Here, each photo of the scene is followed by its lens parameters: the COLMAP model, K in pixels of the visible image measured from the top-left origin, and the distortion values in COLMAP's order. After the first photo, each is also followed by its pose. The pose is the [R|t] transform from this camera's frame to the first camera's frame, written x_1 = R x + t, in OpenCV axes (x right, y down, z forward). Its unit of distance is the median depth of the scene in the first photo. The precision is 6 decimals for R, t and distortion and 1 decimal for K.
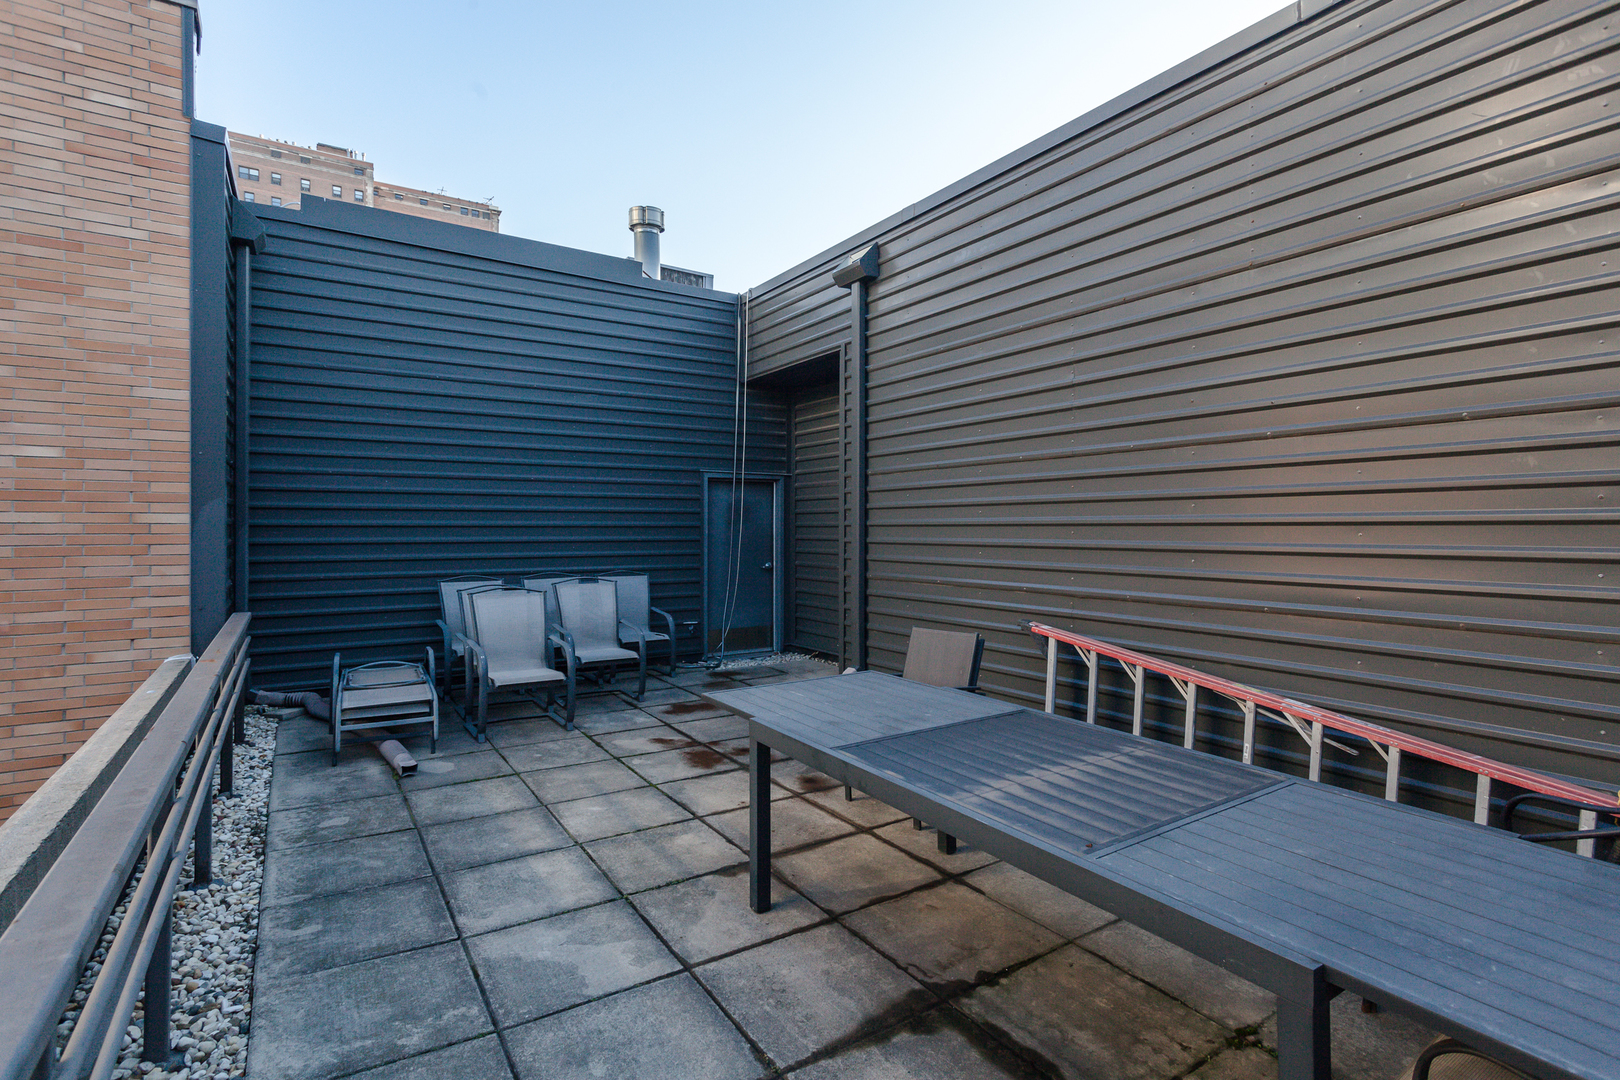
lens RADIAL K [[775.8, 0, 813.5], [0, 775.8, 531.7], [0, 0, 1]] dist [0.008842, -0.000513]
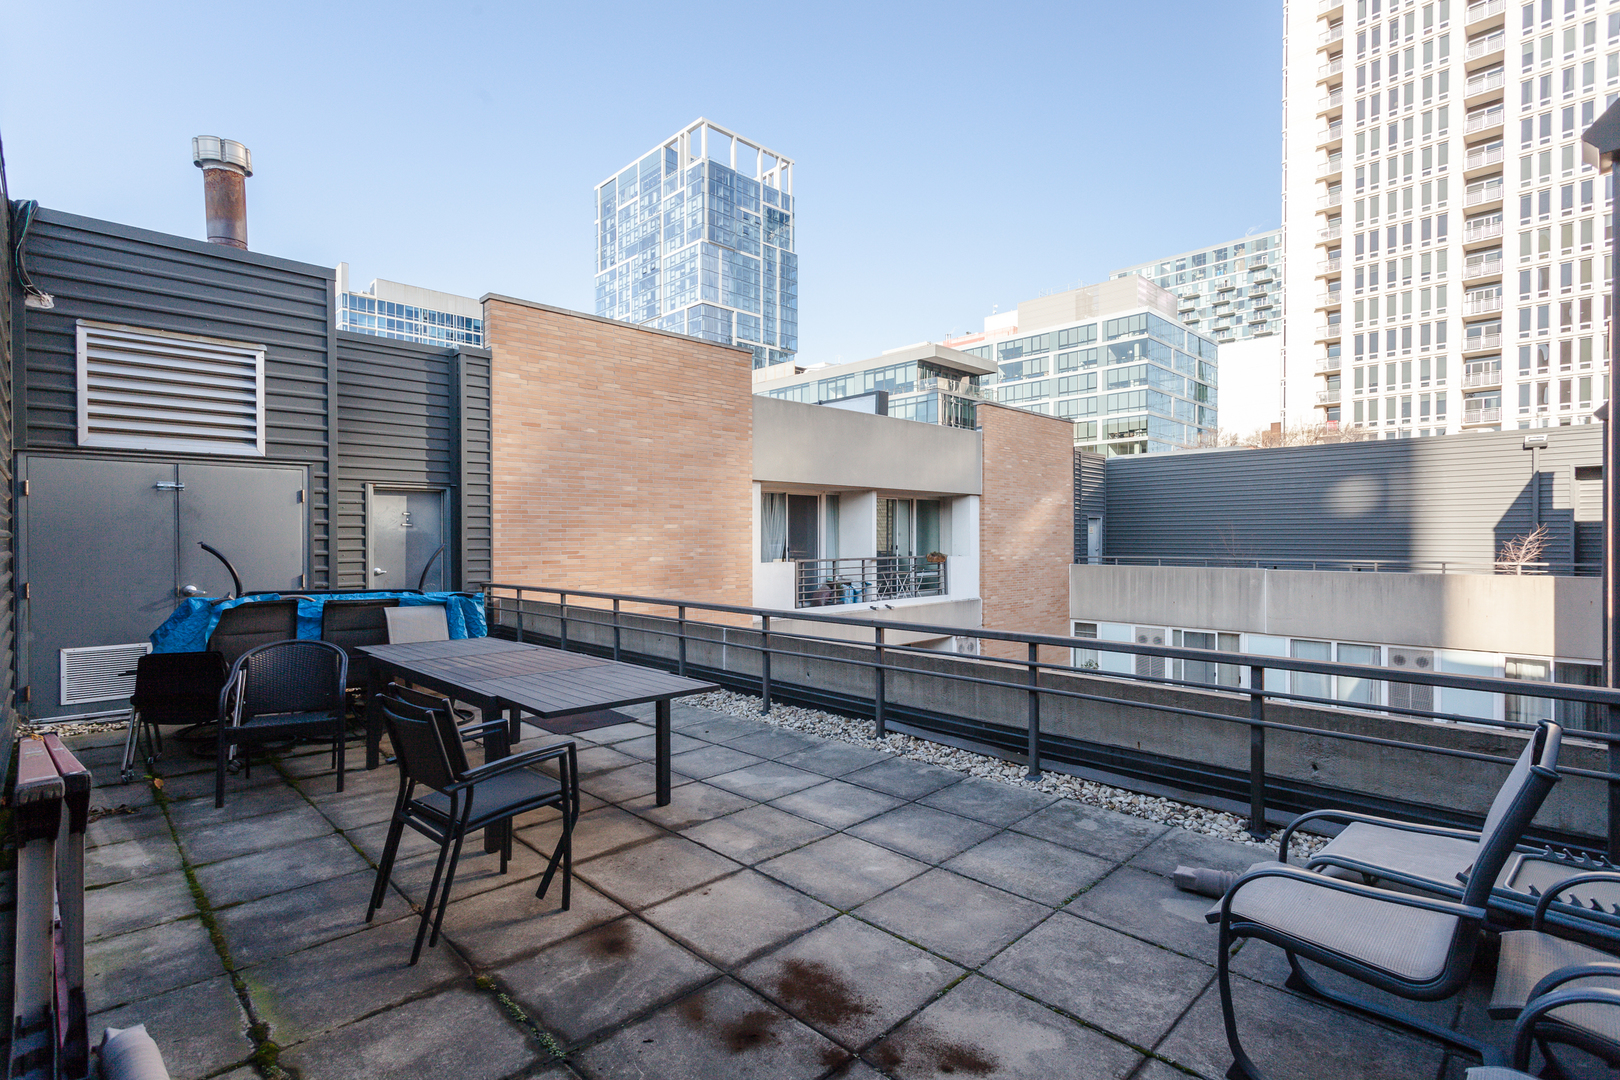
lens RADIAL K [[775.8, 0, 810.2], [0, 775.8, 540.7], [0, 0, 1]] dist [0.008842, -0.000513]
pose [[-0.981896, 0.004462, -0.189366, -0.043542], [0.002859, 0.999958, 0.008736, -0.015990], [0.189397, 0.008037, -0.981868, 1.652533]]
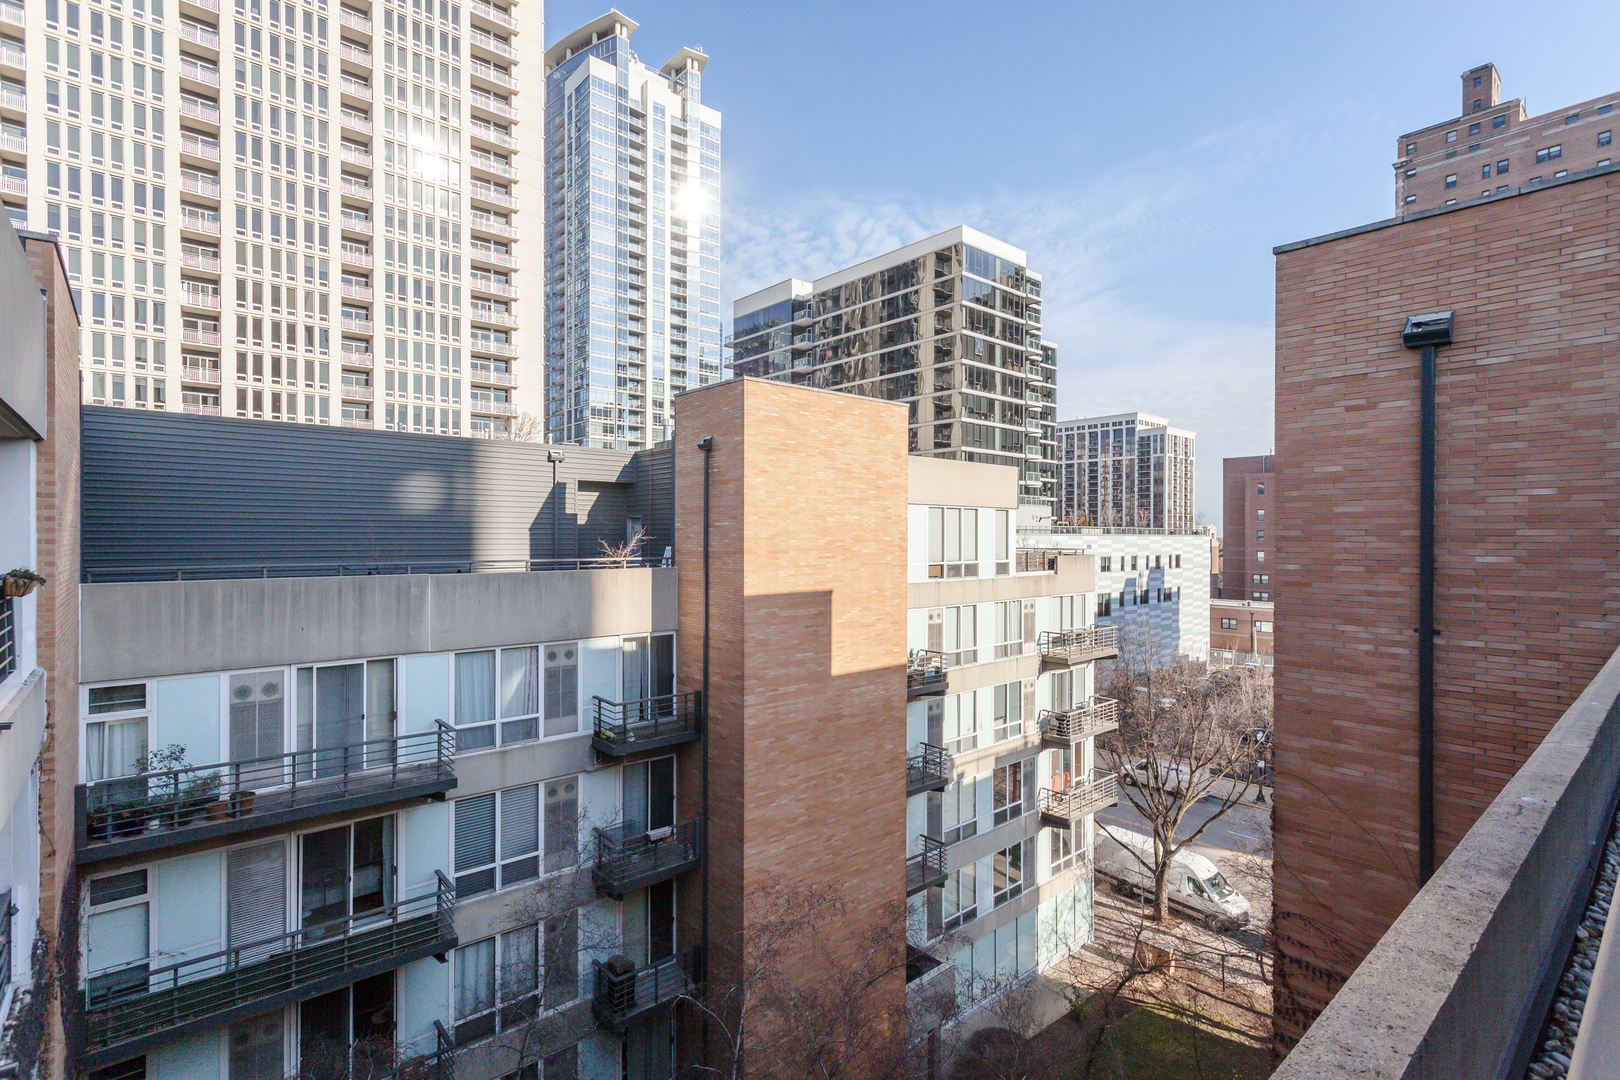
lens RADIAL K [[775.8, 0, 818.9], [0, 775.8, 534.0], [0, 0, 1]] dist [0.008842, -0.000513]
pose [[0.142253, -0.001898, -0.989828, 0.474921], [-0.006373, 0.999976, -0.002834, -0.000900], [0.989810, 0.006712, 0.142238, -0.852913]]
